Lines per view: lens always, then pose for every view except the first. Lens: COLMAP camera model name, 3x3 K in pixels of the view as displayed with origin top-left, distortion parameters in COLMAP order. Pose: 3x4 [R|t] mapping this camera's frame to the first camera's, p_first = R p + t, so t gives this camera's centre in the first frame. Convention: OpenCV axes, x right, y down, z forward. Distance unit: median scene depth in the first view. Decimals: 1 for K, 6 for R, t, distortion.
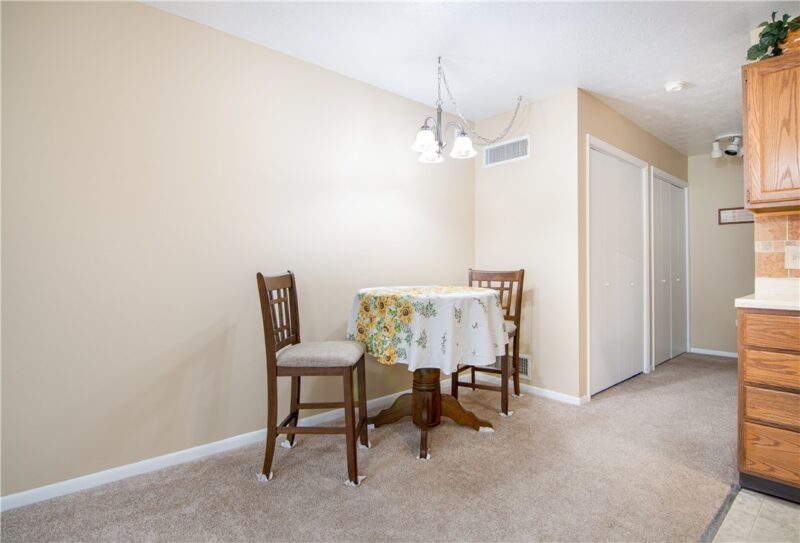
lens RADIAL K [[422.8, 0, 400.1], [0, 422.8, 262.7], [0, 0, 1]] dist [-0.000906, -0.001632]
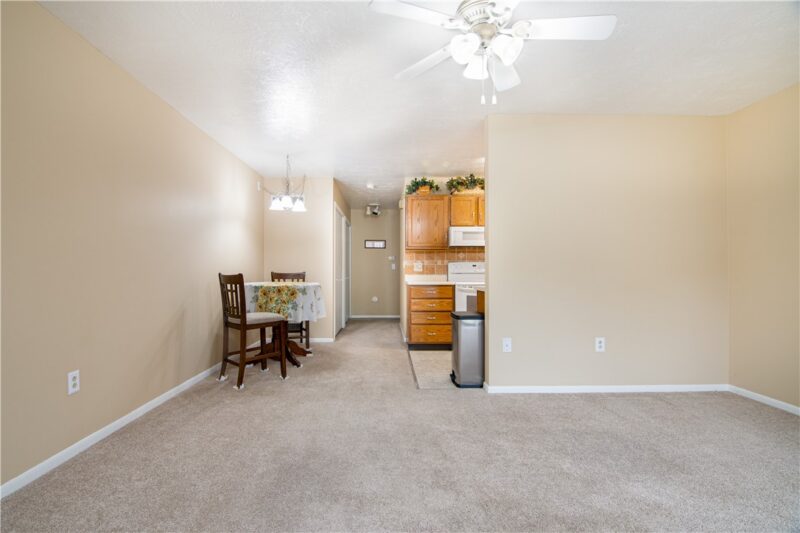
lens RADIAL K [[366.0, 0, 400.0], [0, 366.0, 266.5], [0, 0, 1]] dist [-0.003839, -0.000558]
pose [[0.656082, 0.009358, 0.754631, -0.916841], [-0.009114, 0.999948, -0.004477, -0.004722], [-0.754634, -0.003941, 0.656134, -0.468238]]
